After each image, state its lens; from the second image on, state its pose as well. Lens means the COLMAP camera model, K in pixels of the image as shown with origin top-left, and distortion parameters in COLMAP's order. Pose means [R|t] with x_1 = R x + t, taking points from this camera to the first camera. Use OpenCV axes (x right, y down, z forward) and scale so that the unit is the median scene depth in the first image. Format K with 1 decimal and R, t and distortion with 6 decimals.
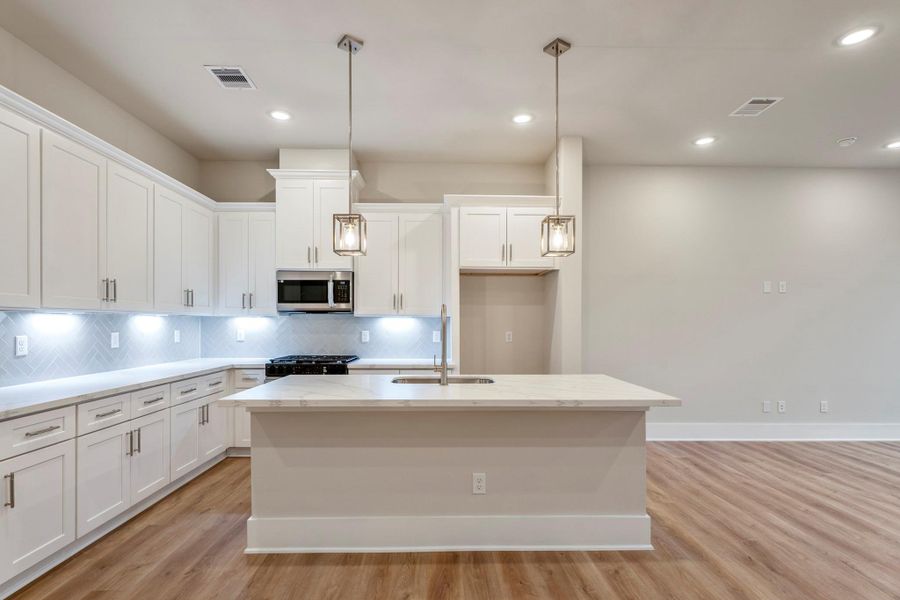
lens RADIAL K [[433.8, 0, 446.0], [0, 433.8, 323.1], [0, 0, 1]] dist [-0.001959, 0.000097]
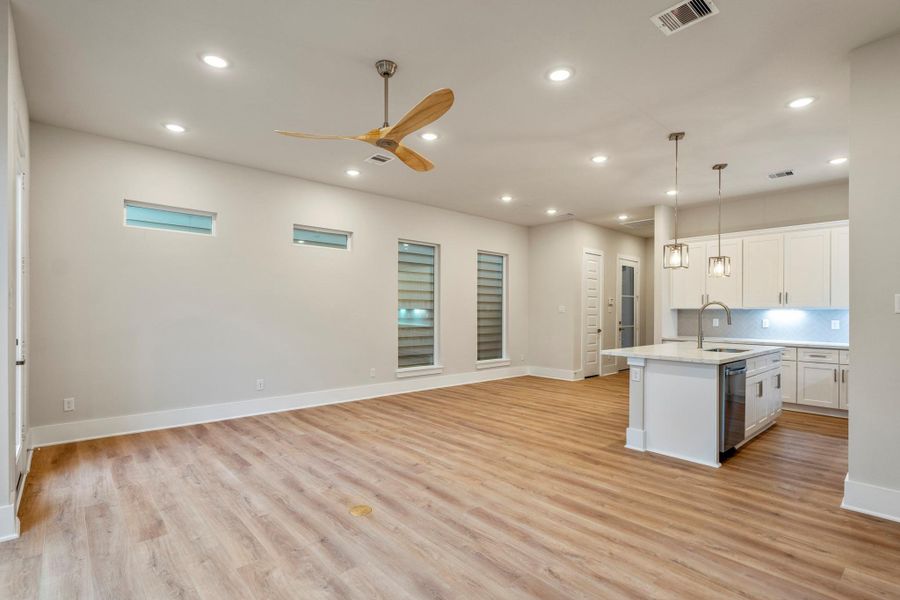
lens RADIAL K [[435.4, 0, 451.5], [0, 435.4, 304.0], [0, 0, 1]] dist [0.000907, 0.000184]
pose [[-0.754453, -0.020138, -0.656045, 1.469836], [-0.012539, 0.999789, -0.016270, 0.004398], [0.656234, -0.004049, -0.754547, 1.283802]]
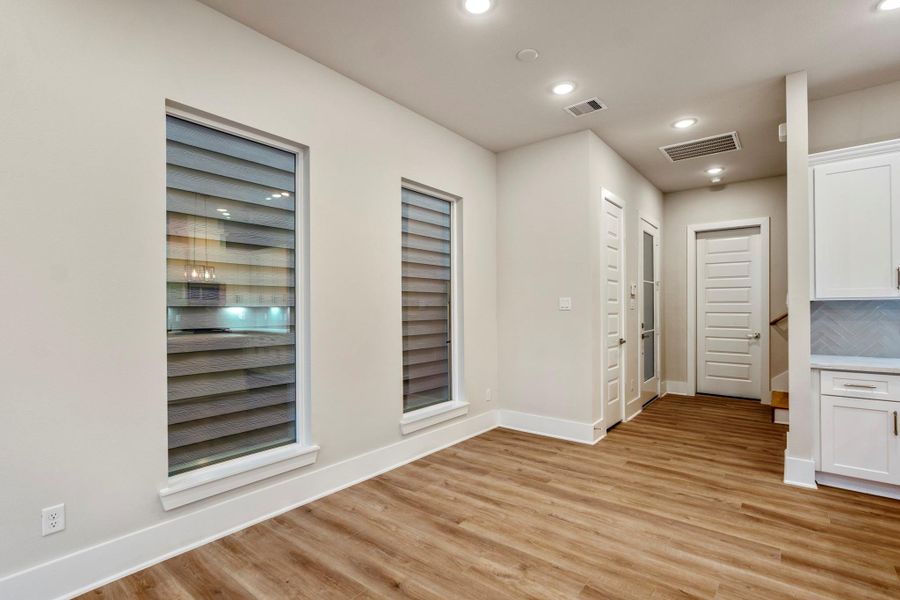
lens RADIAL K [[429.7, 0, 449.2], [0, 429.7, 306.9], [0, 0, 1]] dist [-0.000712, 0.000053]
pose [[-0.638102, -0.003099, -0.769946, 0.602820], [-0.001296, 0.999995, -0.002951, -0.000201], [0.769951, -0.000885, -0.638103, 0.406580]]
